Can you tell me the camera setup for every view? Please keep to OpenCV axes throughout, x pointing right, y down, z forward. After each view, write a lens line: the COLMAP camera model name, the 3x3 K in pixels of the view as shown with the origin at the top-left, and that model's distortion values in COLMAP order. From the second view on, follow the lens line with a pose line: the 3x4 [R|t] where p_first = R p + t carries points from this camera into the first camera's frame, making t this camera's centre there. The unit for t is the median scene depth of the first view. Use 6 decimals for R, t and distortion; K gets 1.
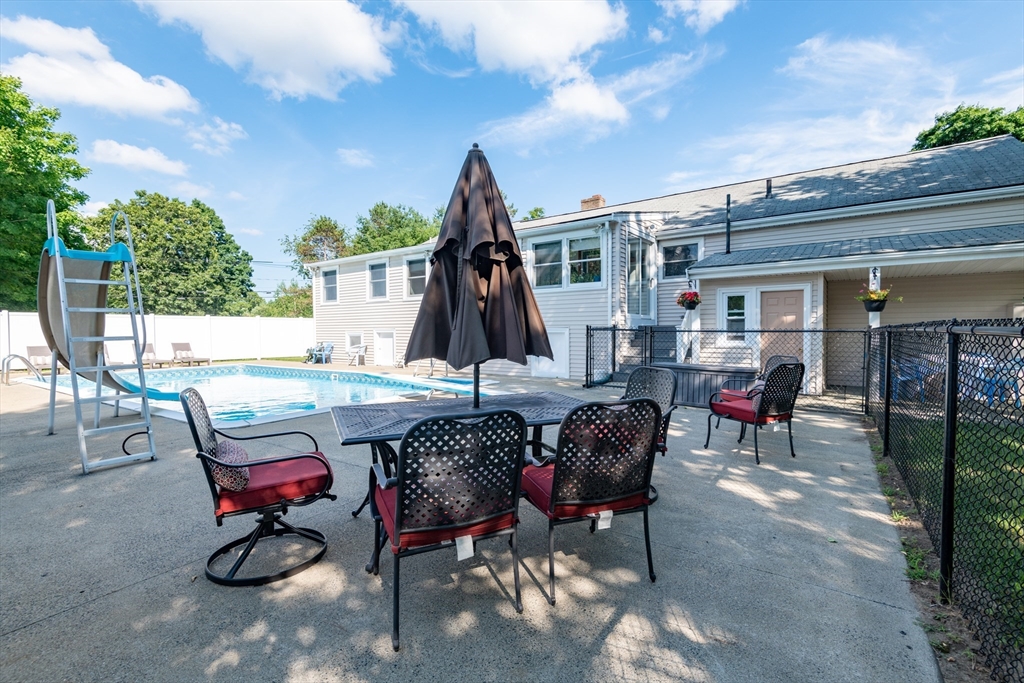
lens RADIAL K [[467.0, 0, 513.6], [0, 467.0, 338.5], [0, 0, 1]] dist [0.022026, -0.012432]
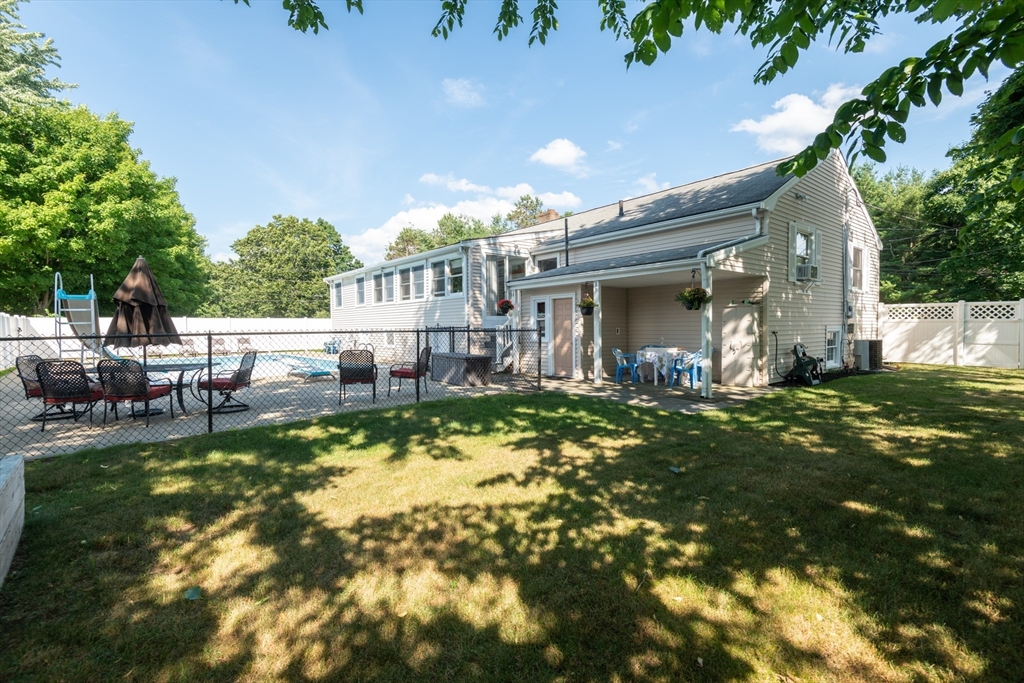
lens RADIAL K [[467.0, 0, 513.6], [0, 467.0, 338.5], [0, 0, 1]] dist [0.022026, -0.012432]
pose [[0.967857, 0.003217, -0.251481, 0.579099], [-0.000743, 0.999950, 0.009932, -0.002673], [0.251500, -0.009425, 0.967811, -0.215793]]
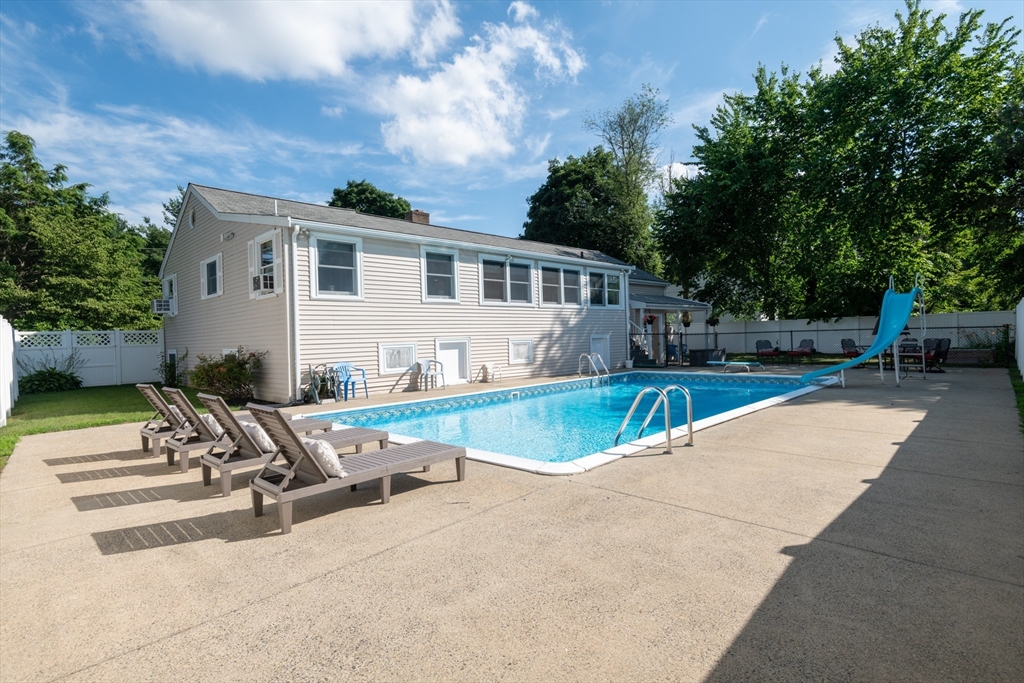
lens RADIAL K [[518.4, 0, 512.0], [0, 518.4, 341.5], [0, 0, 1]] dist [-0.000176, -0.000015]
pose [[0.127393, -0.009751, 0.991804, -1.432134], [0.049238, 0.998781, 0.003496, -0.016577], [-0.990629, 0.048390, 0.127718, 1.006445]]
